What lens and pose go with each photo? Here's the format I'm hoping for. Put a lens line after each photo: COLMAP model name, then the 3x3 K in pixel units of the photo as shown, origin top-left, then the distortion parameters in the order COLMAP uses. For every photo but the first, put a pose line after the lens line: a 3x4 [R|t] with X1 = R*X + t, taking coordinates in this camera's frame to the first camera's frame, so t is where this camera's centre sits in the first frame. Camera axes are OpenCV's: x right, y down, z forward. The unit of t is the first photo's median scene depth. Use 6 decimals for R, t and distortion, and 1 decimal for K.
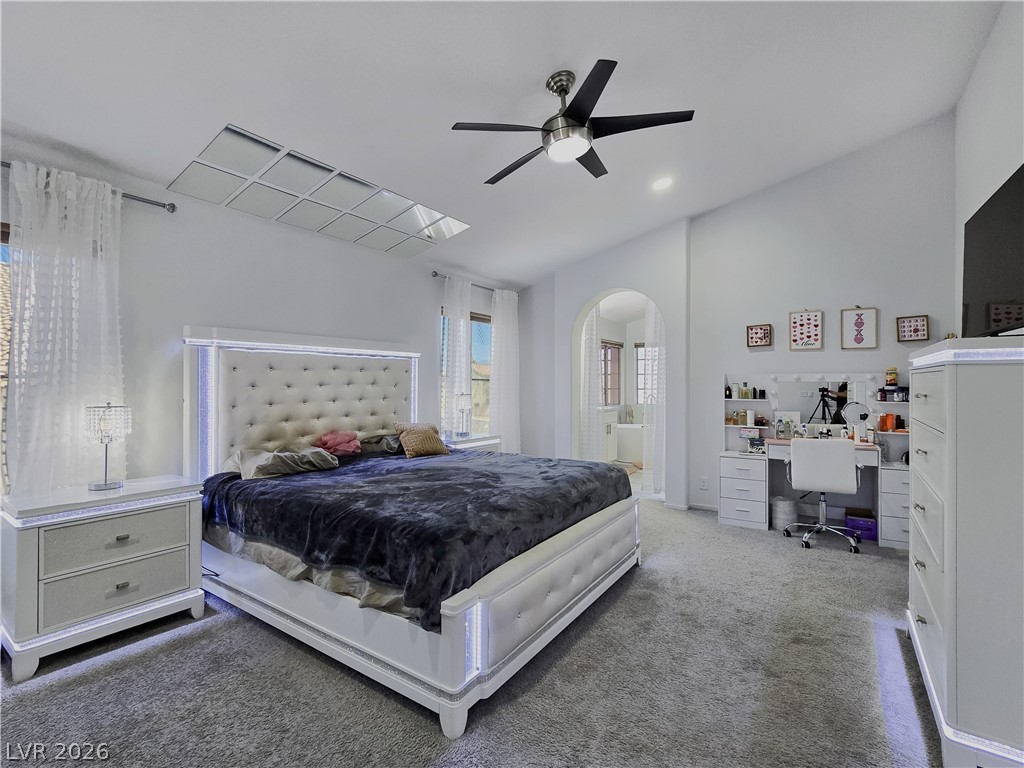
lens RADIAL K [[454.9, 0, 512.0], [0, 454.9, 384.0], [0, 0, 1]] dist [0.000252, -0.000073]
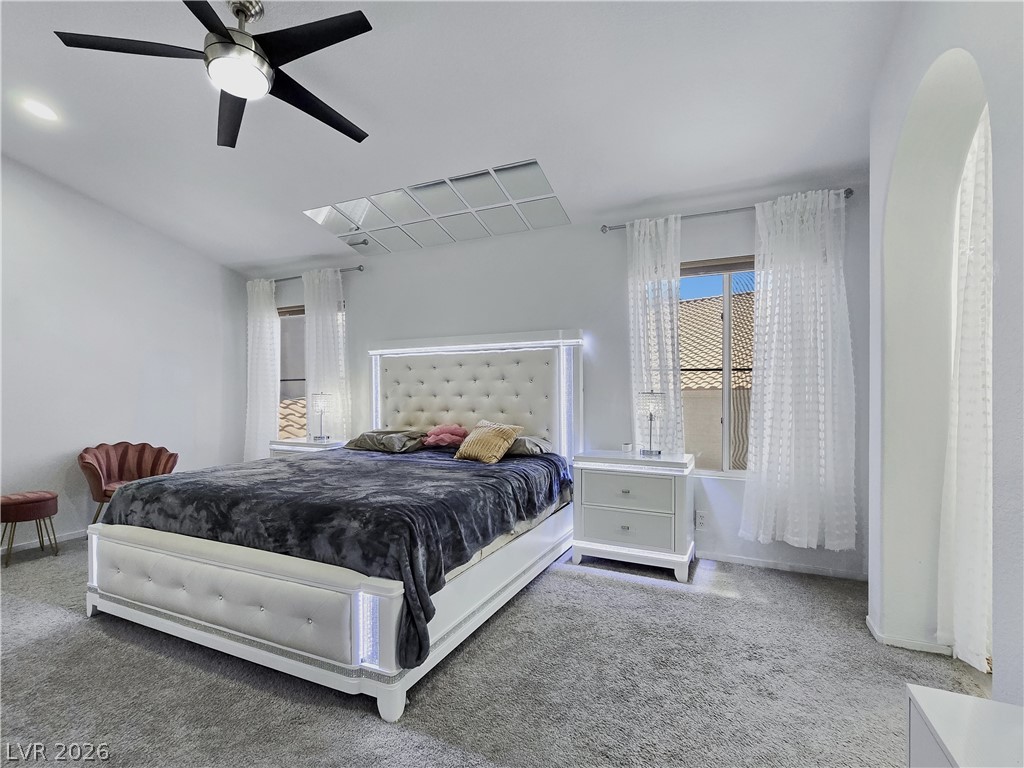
lens RADIAL K [[451.1, 0, 512.0], [0, 451.1, 384.0], [0, 0, 1]] dist [-0.091703, 0.000067]
pose [[0.173733, 0.016774, -0.984650, 0.519518], [0.021249, 0.999558, 0.020778, -0.008173], [0.984564, -0.024532, 0.173299, 0.722757]]
